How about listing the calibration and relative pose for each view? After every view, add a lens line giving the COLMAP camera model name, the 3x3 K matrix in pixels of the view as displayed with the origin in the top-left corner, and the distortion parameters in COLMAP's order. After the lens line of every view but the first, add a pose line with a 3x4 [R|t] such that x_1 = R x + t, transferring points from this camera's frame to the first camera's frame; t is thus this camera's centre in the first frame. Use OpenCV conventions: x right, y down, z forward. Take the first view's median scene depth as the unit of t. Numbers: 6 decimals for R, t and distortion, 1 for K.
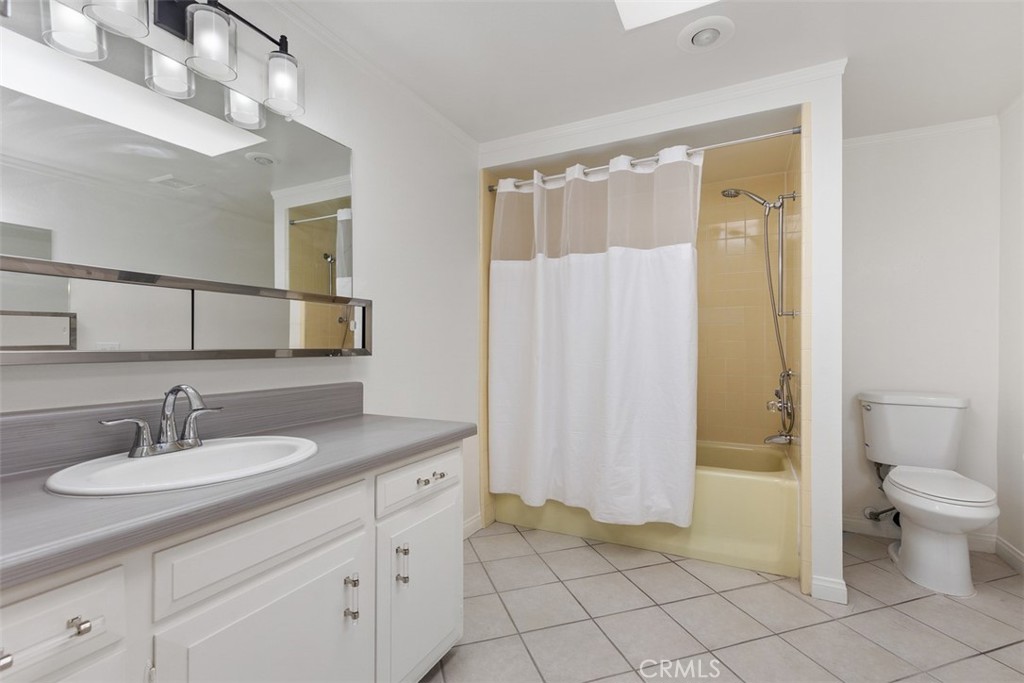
lens RADIAL K [[456.8, 0, 517.4], [0, 456.8, 342.4], [0, 0, 1]] dist [-0.002466, -0.000856]
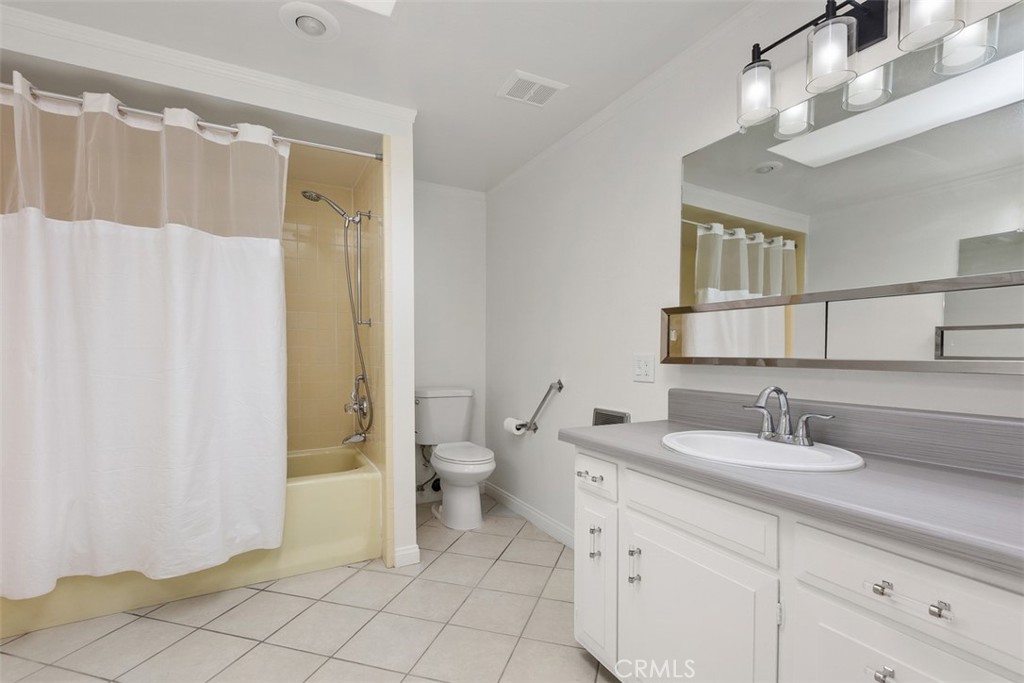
lens RADIAL K [[465.3, 0, 512.4], [0, 465.3, 362.1], [0, 0, 1]] dist [-0.000539, -0.000446]
pose [[0.565923, -0.014797, 0.824325, -0.130009], [-0.009531, 0.999655, 0.024488, 0.001524], [-0.824403, -0.021716, 0.565587, 0.078186]]
